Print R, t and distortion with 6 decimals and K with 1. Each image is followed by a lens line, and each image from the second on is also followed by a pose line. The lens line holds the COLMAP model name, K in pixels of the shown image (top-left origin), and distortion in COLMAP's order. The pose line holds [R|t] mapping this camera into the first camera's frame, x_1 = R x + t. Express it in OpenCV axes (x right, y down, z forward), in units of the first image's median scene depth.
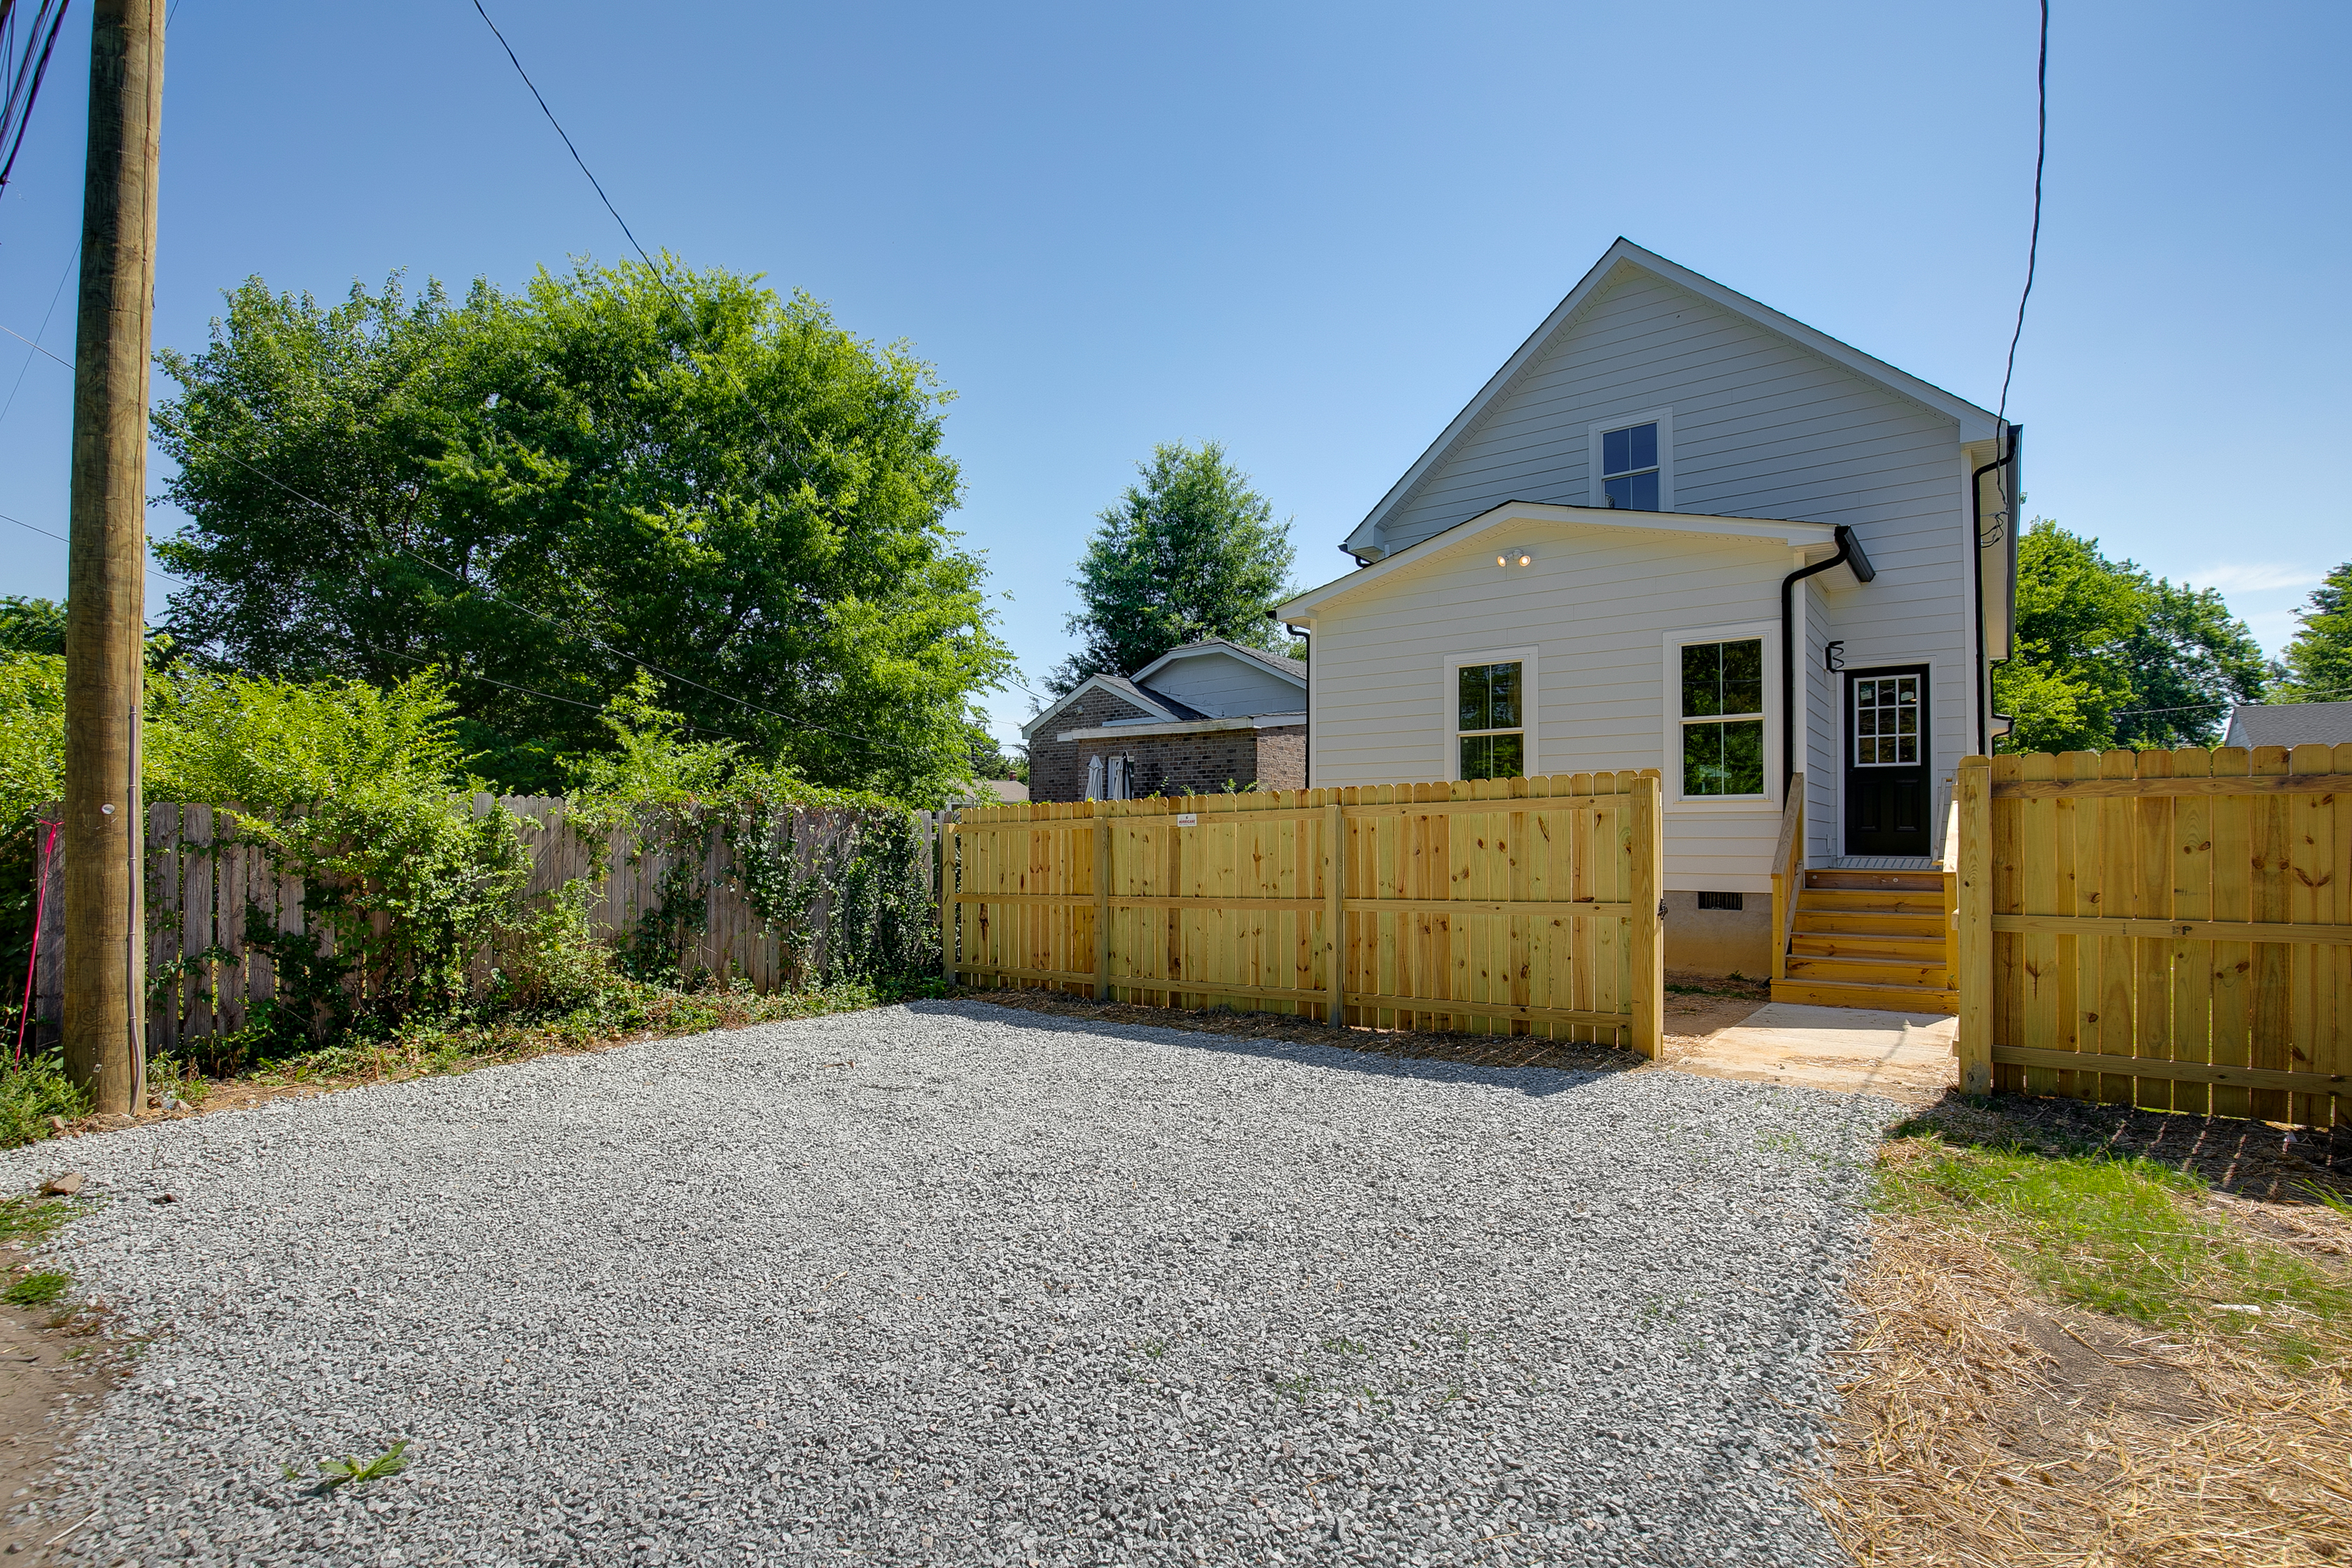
lens RADIAL K [[1073.9, 0, 1182.4], [0, 1073.9, 793.4], [0, 0, 1]] dist [0.002513, -0.000215]
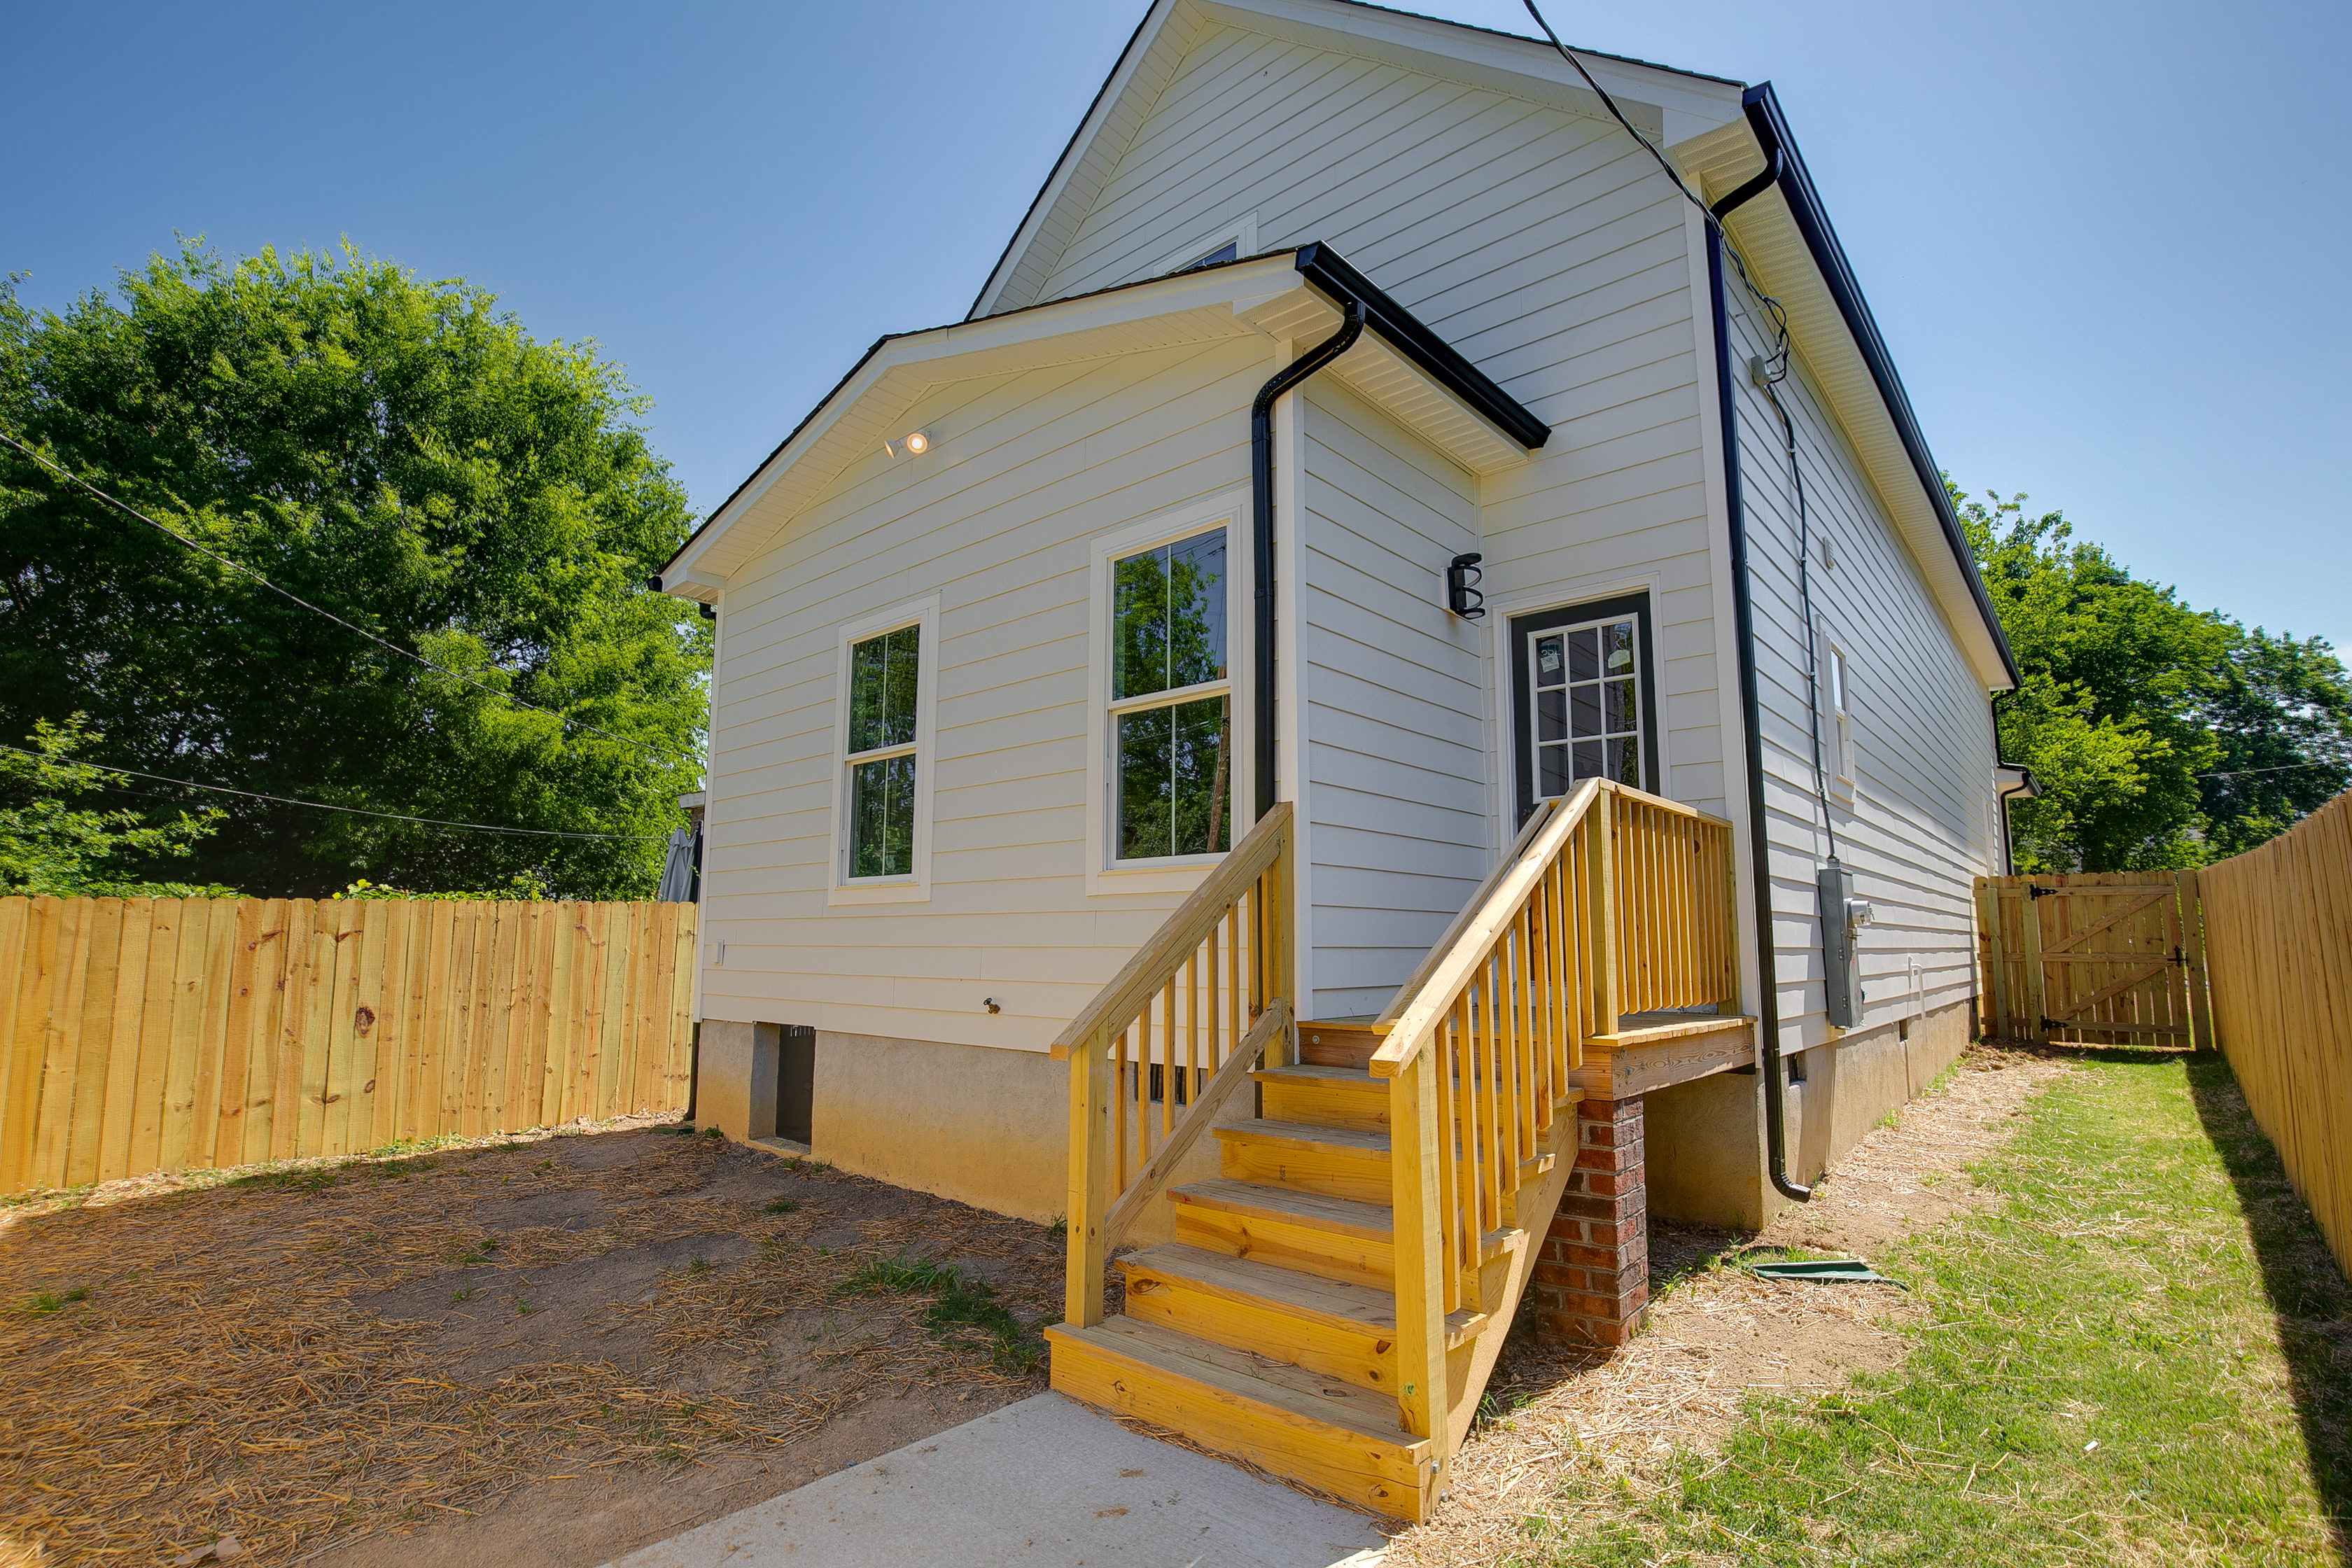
lens RADIAL K [[1112.2, 0, 1176.0], [0, 1112.2, 784.0], [0, 0, 1]] dist [0.001951, 0.000433]
pose [[0.998827, -0.014317, -0.046267, 0.233064], [0.009788, 0.995268, -0.096671, 0.007569], [0.047432, 0.096105, 0.994240, 0.227092]]
